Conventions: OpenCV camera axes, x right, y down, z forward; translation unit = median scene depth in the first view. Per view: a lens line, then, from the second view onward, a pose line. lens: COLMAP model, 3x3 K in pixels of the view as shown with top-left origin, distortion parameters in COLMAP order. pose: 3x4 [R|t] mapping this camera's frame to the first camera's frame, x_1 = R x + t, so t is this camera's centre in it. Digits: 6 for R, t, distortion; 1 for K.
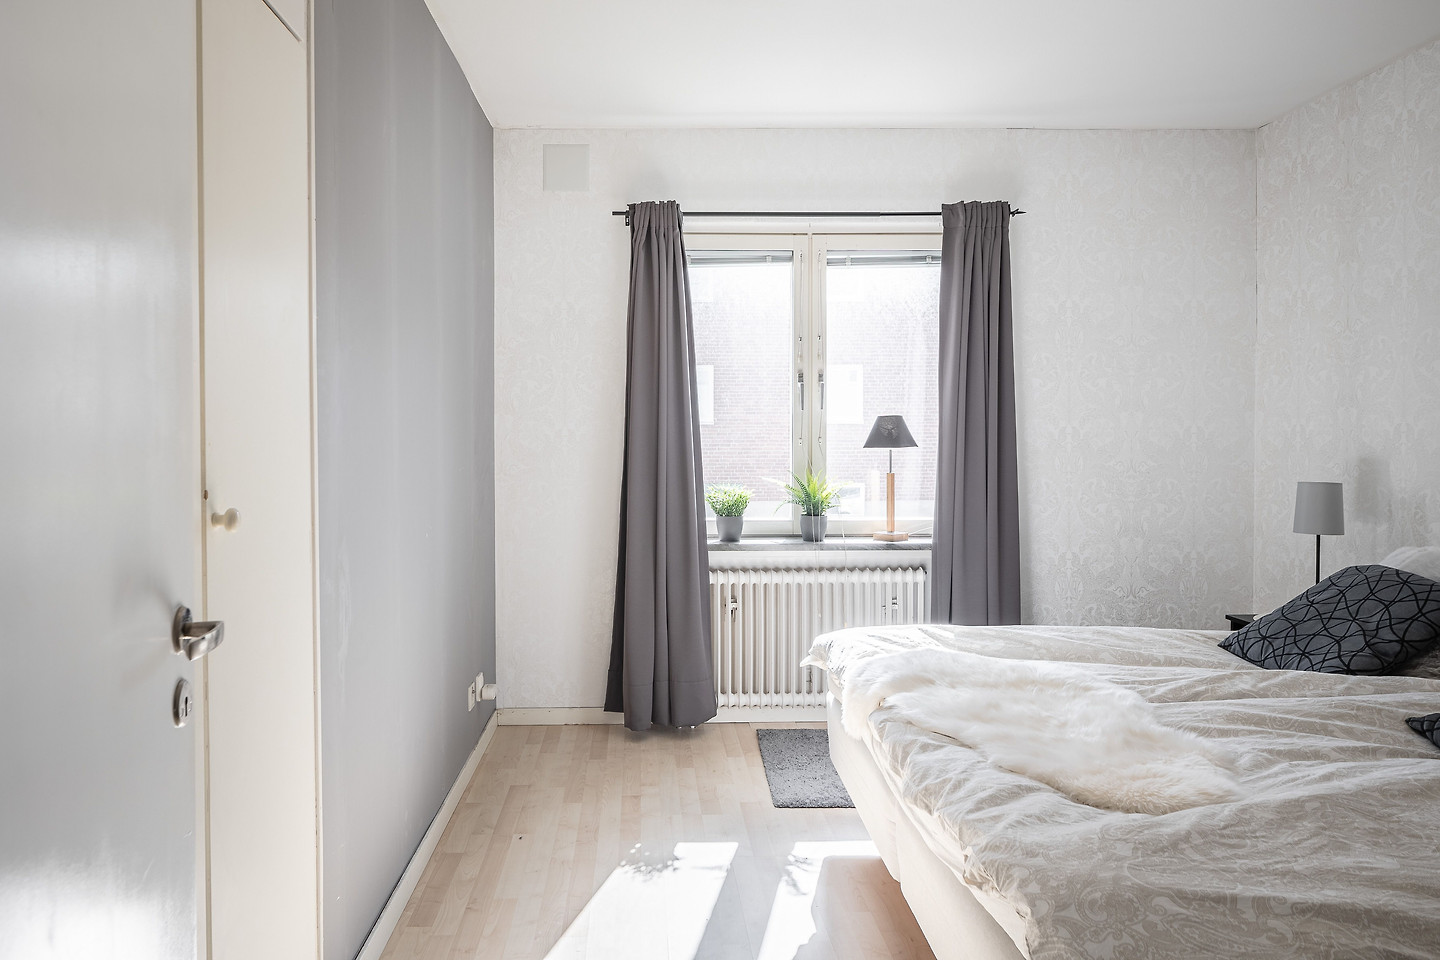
lens RADIAL K [[982.6, 0, 710.8], [0, 982.6, 471.0], [0, 0, 1]] dist [0.001372, 0.009365]
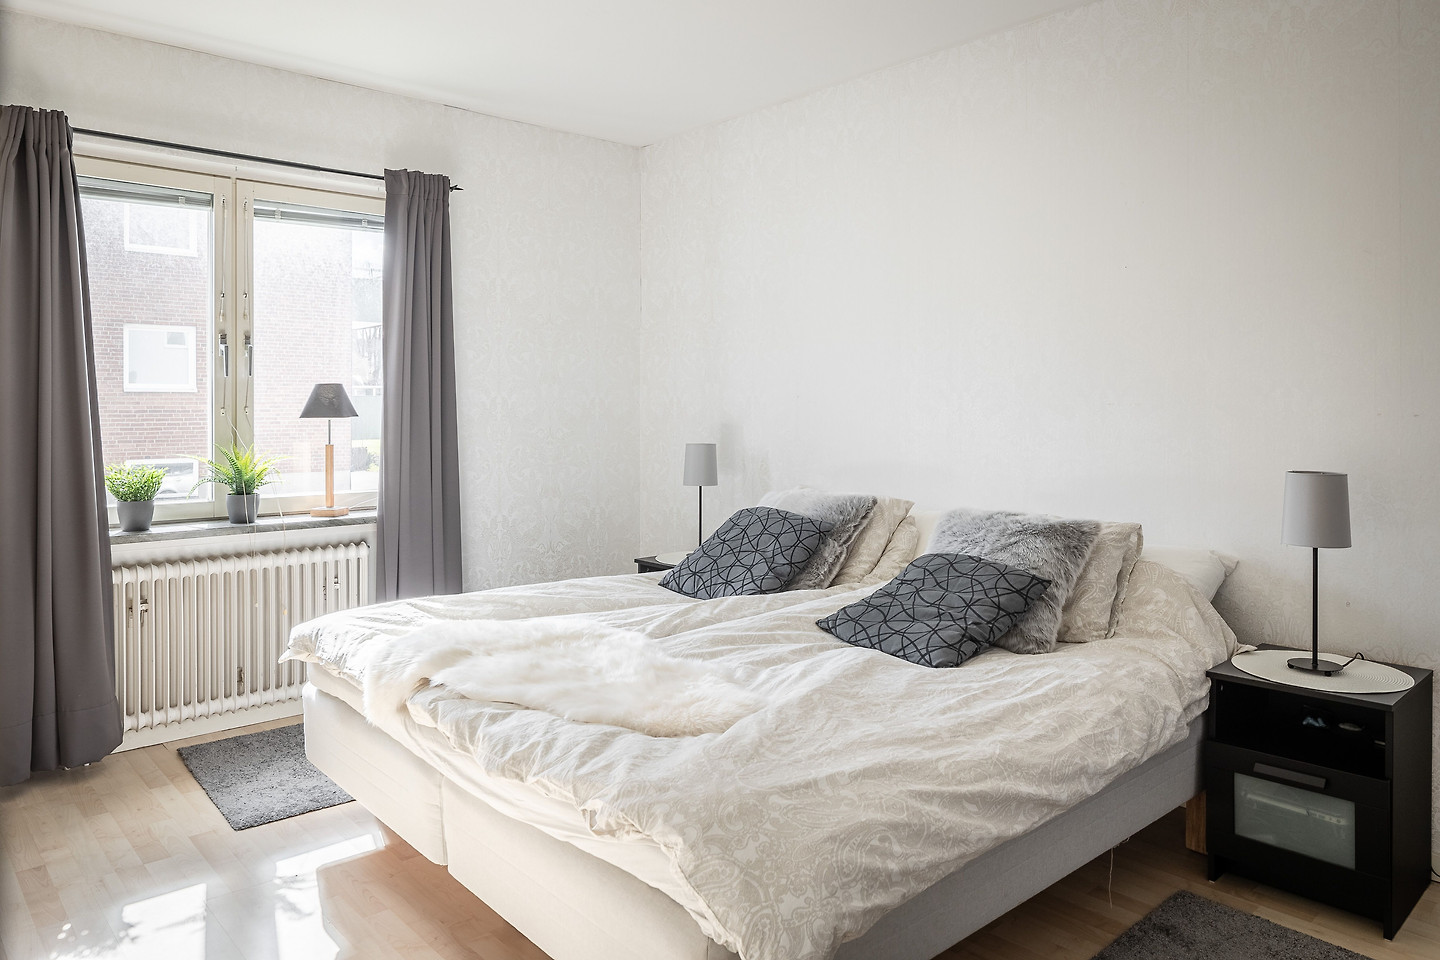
lens RADIAL K [[982.6, 0, 635.5], [0, 982.6, 429.7], [0, 0, 1]] dist [0.001372, 0.009365]
pose [[0.772018, -0.014100, 0.635444, -0.210387], [0.021252, 0.999768, -0.003635, -0.002872], [-0.635245, 0.016311, 0.772138, 0.094959]]
